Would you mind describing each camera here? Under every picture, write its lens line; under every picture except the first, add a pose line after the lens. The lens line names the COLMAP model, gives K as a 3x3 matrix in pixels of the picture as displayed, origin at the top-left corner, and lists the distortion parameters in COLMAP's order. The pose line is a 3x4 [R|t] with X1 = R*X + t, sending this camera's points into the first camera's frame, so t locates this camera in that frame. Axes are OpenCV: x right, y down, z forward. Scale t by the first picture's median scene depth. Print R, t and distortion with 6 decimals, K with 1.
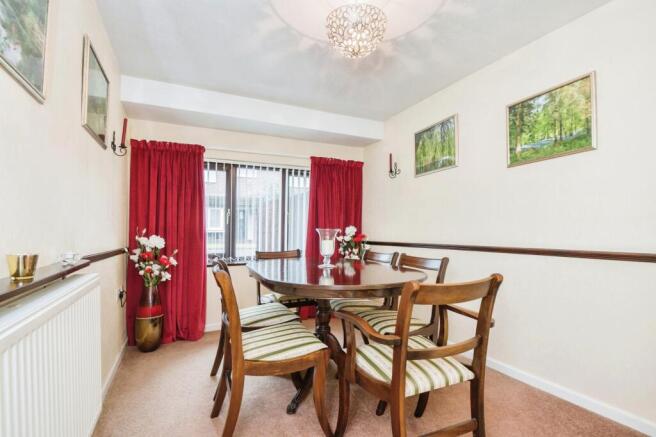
lens RADIAL K [[297.1, 0, 328.0], [0, 297.1, 218.5], [0, 0, 1]] dist [-0.031819, -0.000425]
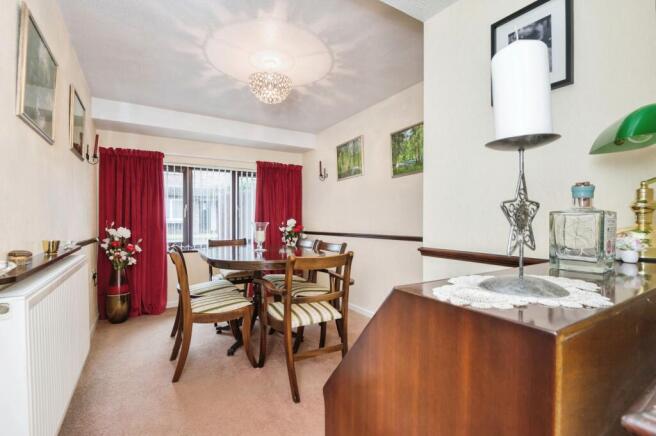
lens RADIAL K [[297.1, 0, 328.0], [0, 297.1, 218.0], [0, 0, 1]] dist [-0.031819, -0.000425]
pose [[0.994600, 0.000039, 0.103785, 0.133715], [-0.003377, 0.999482, 0.031990, -0.022976], [-0.103730, -0.032167, 0.994085, -0.291286]]
